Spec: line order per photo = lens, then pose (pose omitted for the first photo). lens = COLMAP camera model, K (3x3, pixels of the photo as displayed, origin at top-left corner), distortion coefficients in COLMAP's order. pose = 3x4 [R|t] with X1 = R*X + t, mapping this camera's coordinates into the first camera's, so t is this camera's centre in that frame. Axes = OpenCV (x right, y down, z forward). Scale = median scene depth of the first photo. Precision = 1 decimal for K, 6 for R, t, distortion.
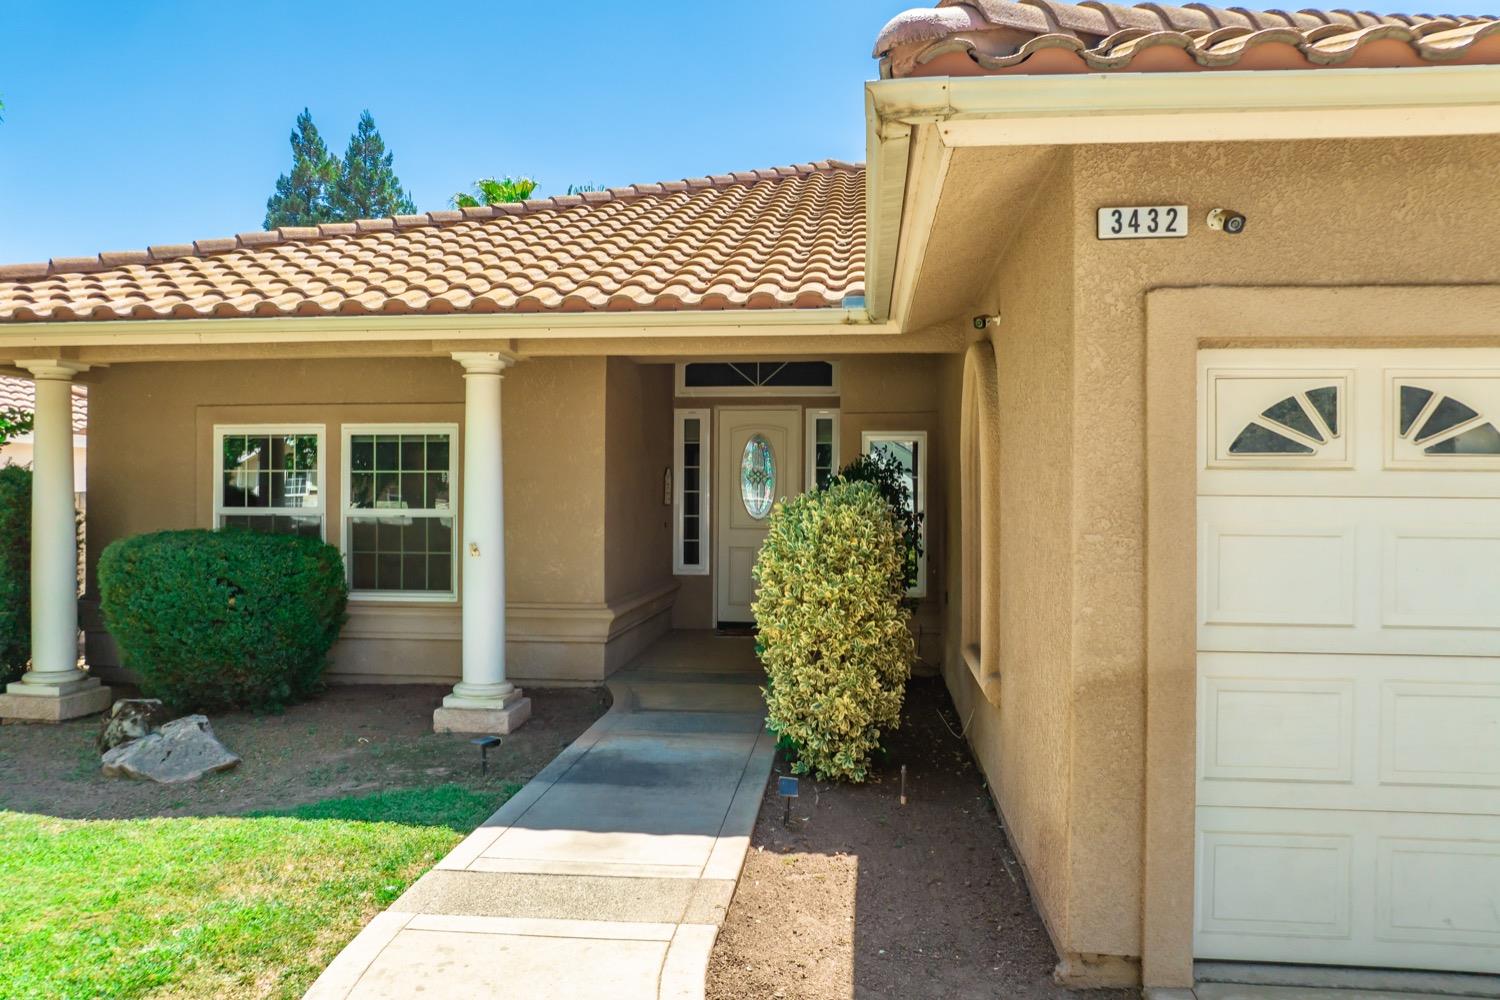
lens RADIAL K [[1066.7, 0, 745.8], [0, 1066.7, 497.9], [0, 0, 1]] dist [-0.003695, -0.038702]
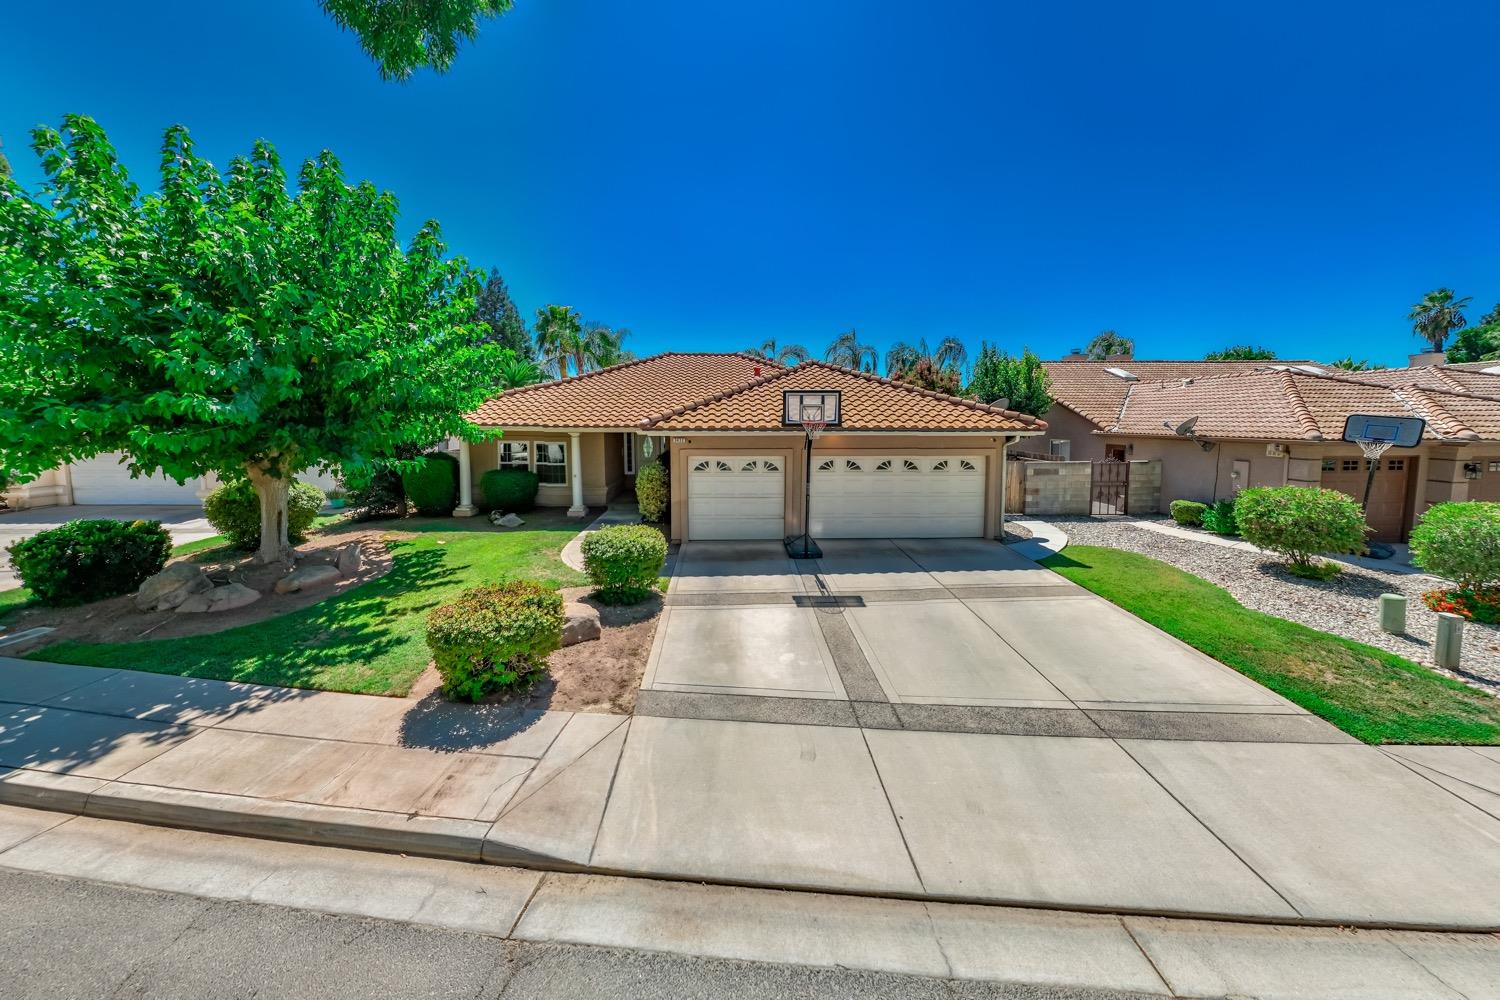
lens RADIAL K [[488.7, 0, 751.6], [0, 488.7, 458.1], [0, 0, 1]] dist [0.011946, -0.001808]
pose [[0.987237, -0.017685, 0.158274, 0.127720], [0.004126, 0.996322, 0.085590, -0.164878], [-0.159206, -0.083844, 0.983679, -0.934479]]
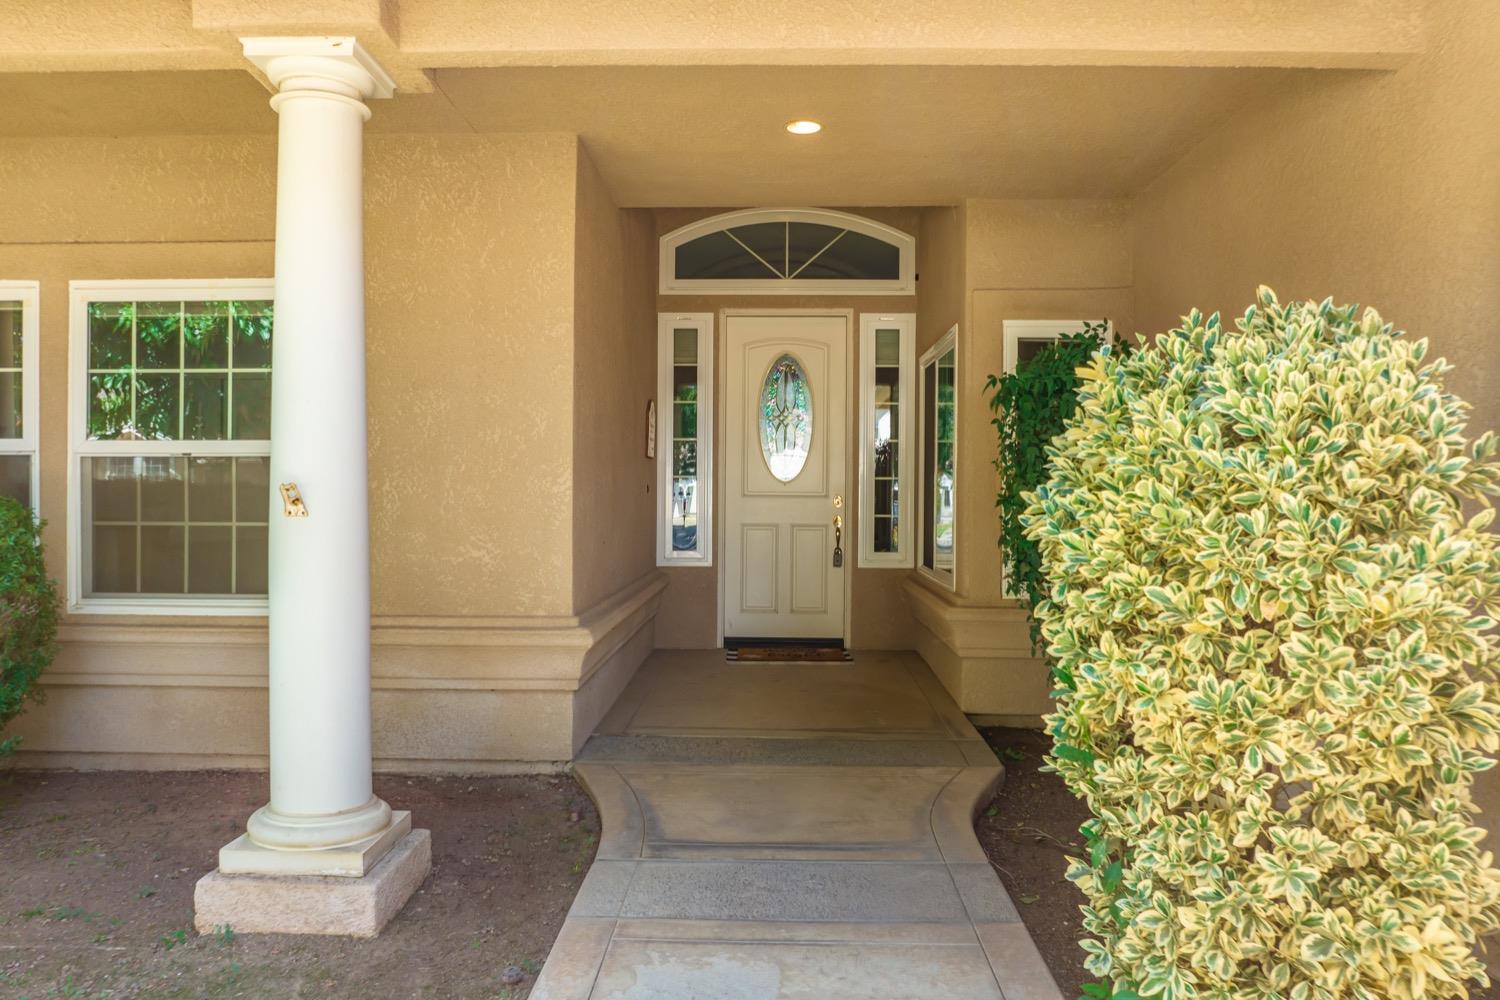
lens RADIAL K [[1066.7, 0, 745.8], [0, 1066.7, 497.9], [0, 0, 1]] dist [-0.003695, -0.038702]
pose [[0.996608, 0.000474, 0.082297, -0.090032], [-0.000681, 0.999997, 0.002494, 0.037979], [-0.082296, -0.002541, 0.996605, 0.460192]]
